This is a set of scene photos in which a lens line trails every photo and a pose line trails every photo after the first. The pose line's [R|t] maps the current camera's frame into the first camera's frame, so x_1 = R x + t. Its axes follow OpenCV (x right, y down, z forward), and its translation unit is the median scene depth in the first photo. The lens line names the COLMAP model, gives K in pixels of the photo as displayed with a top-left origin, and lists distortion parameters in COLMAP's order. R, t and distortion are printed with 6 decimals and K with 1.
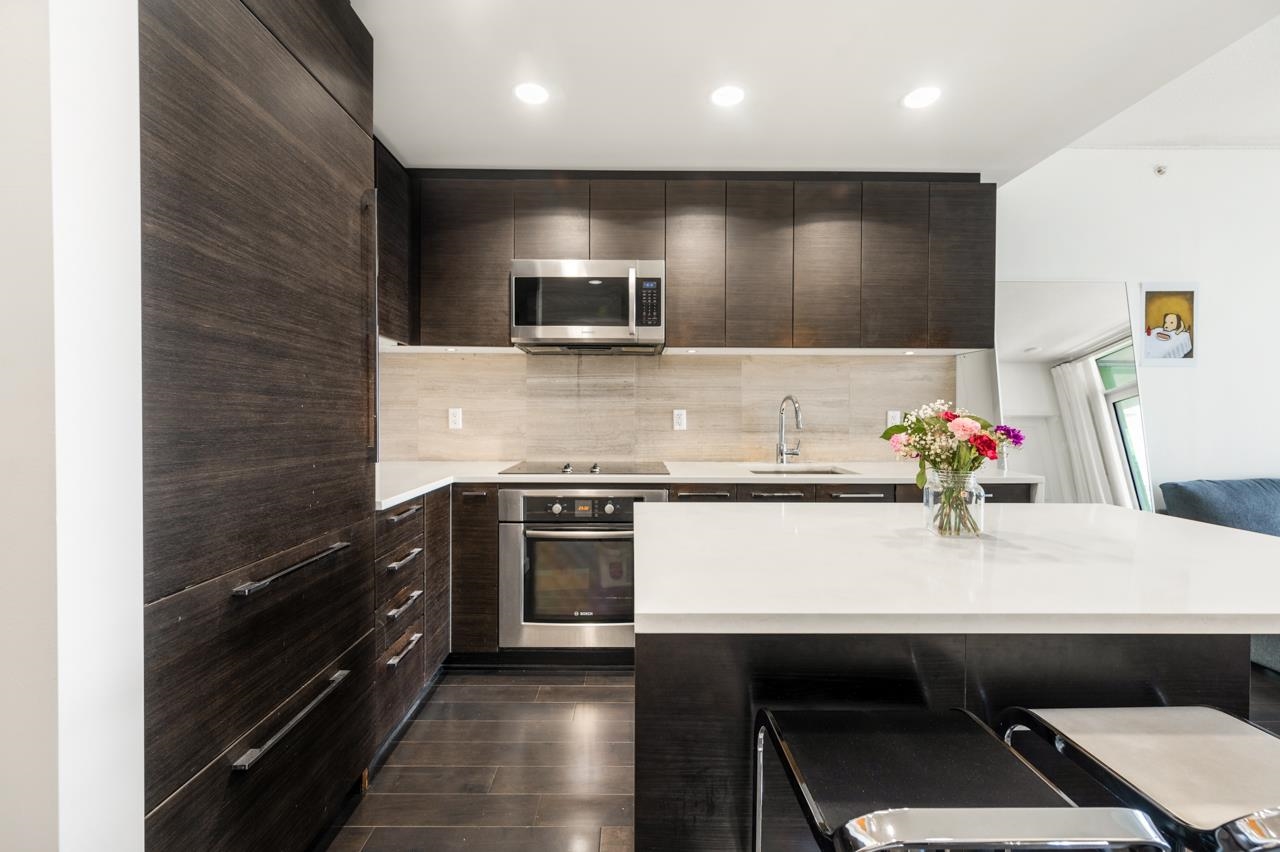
lens RADIAL K [[516.7, 0, 640.7], [0, 516.7, 420.5], [0, 0, 1]] dist [-0.000362, -0.000002]
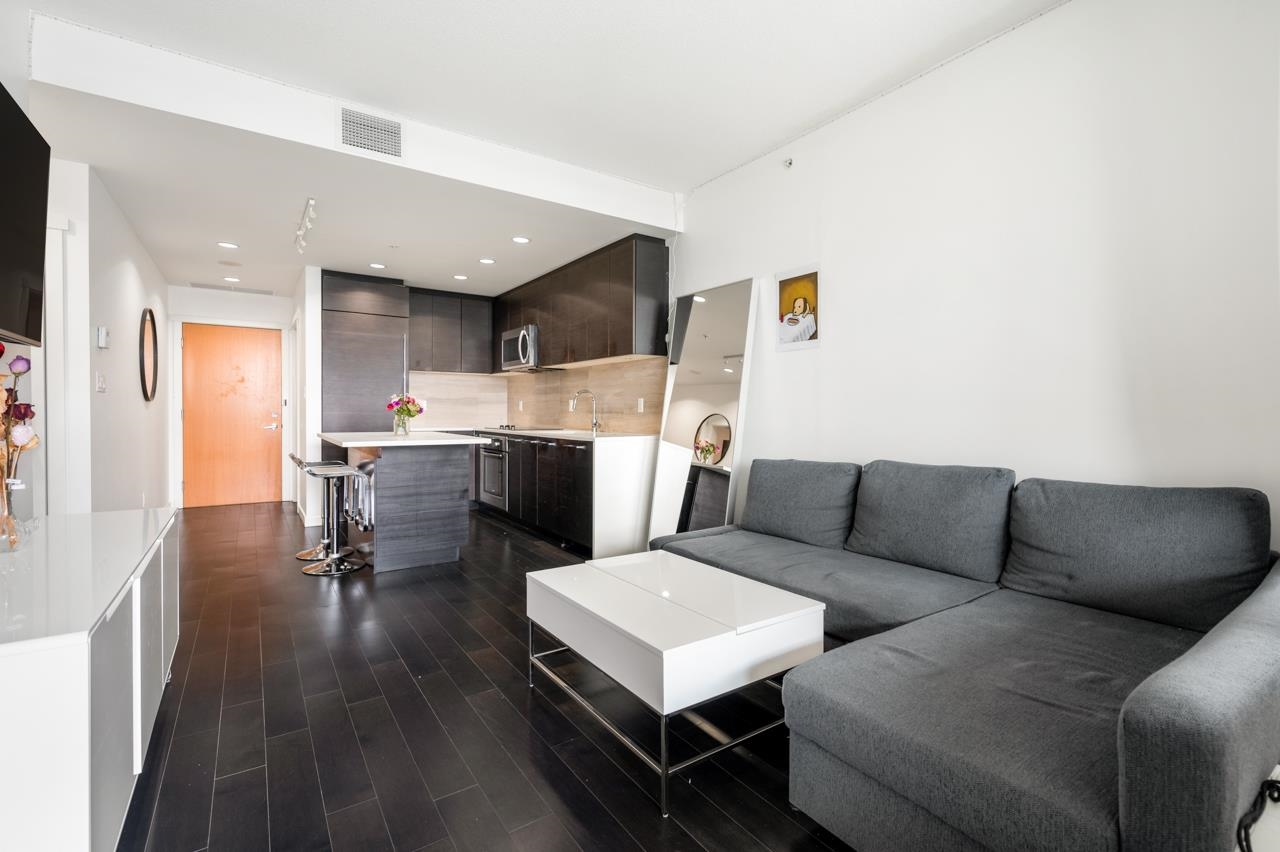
lens RADIAL K [[567.4, 0, 641.3], [0, 567.4, 420.0], [0, 0, 1]] dist [0.000650, 0.000026]
pose [[0.561359, 0.012527, -0.827478, 1.811399], [-0.017969, 0.999834, 0.002946, 0.037785], [0.827378, 0.013216, 0.561491, 0.114321]]
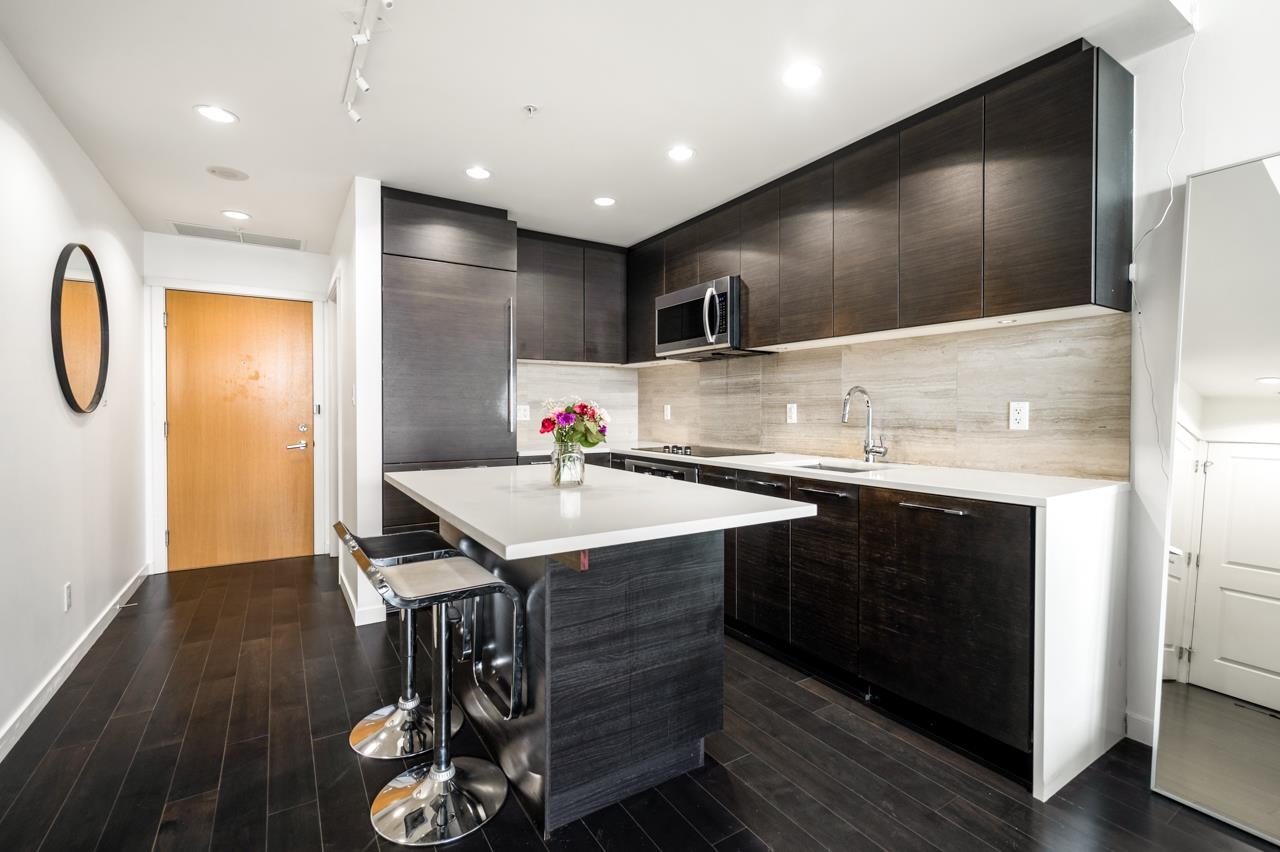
lens RADIAL K [[567.6, 0, 639.4], [0, 567.6, 416.5], [0, 0, 1]] dist [0.001743, 0.000151]
pose [[0.530094, 0.006753, -0.847912, 0.885359], [-0.012460, 0.999922, 0.000173, 0.008439], [0.847848, 0.010474, 0.530137, 0.131950]]
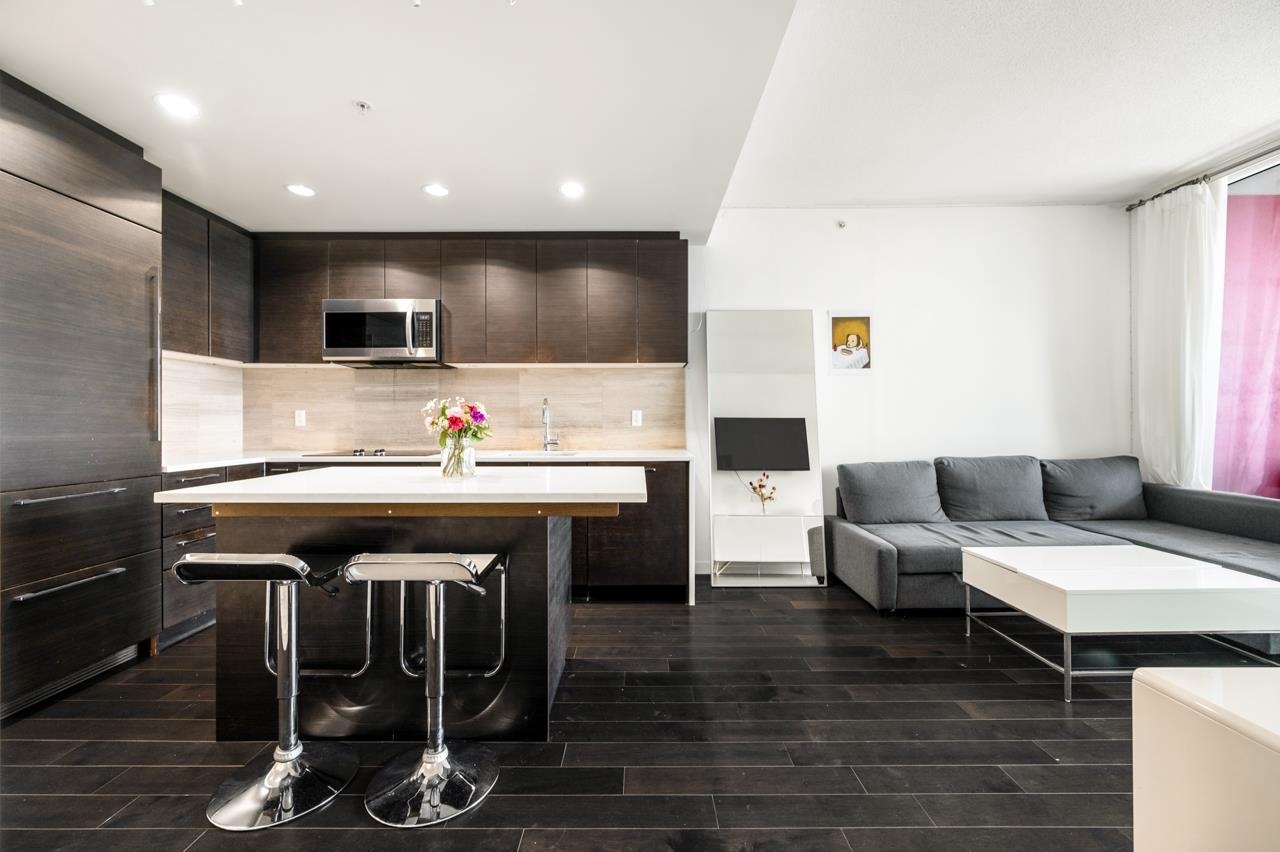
lens RADIAL K [[507.1, 0, 637.6], [0, 507.1, 421.3], [0, 0, 1]] dist [-0.000210, 0.000060]
pose [[0.999954, -0.005291, -0.007945, 0.504557], [0.005162, 0.999856, -0.016161, 0.029675], [0.008029, 0.016119, 0.999838, -0.276476]]
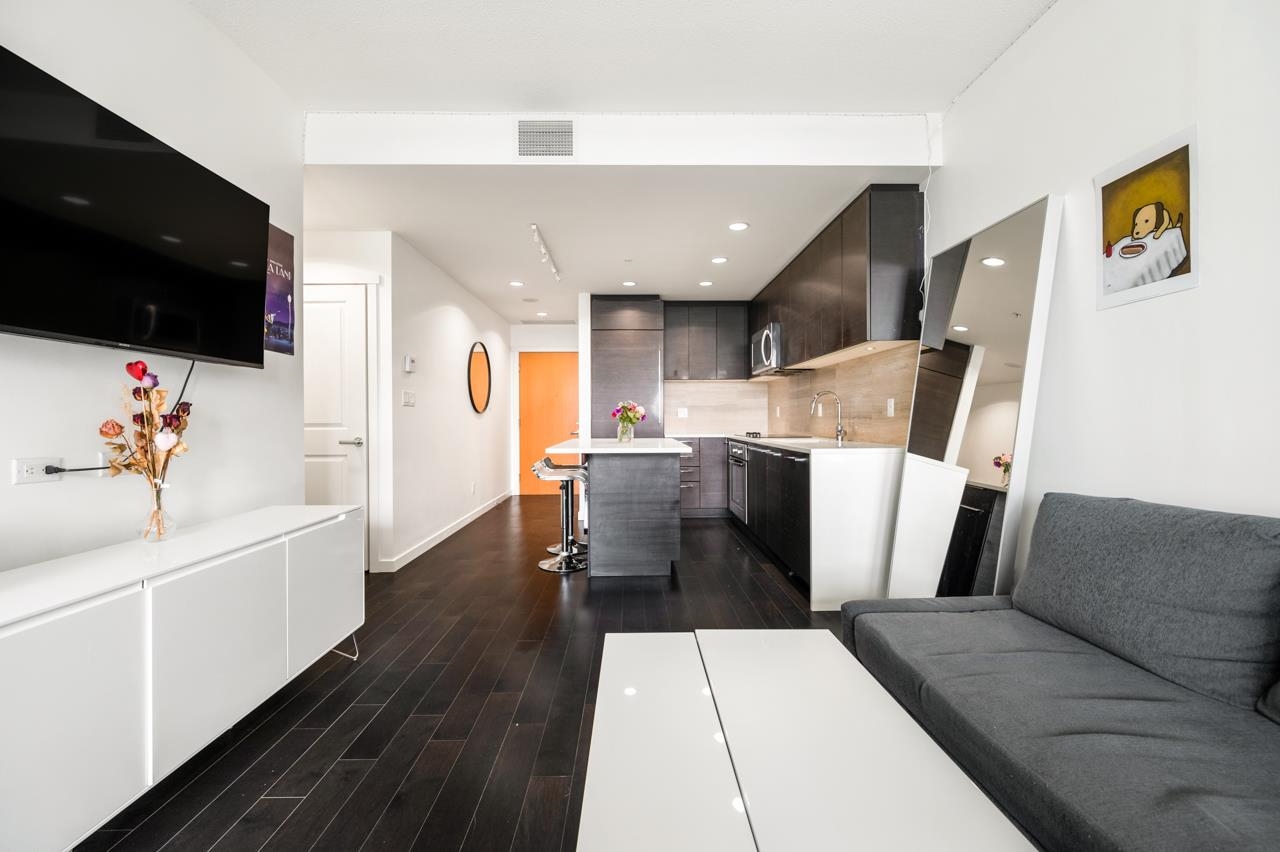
lens RADIAL K [[516.7, 0, 640.7], [0, 516.7, 420.5], [0, 0, 1]] dist [-0.000362, -0.000002]
pose [[0.011326, 0.000324, -0.999936, 1.609063], [-0.011400, 0.999935, 0.000195, 0.035001], [0.999871, 0.011397, 0.011329, 0.450543]]
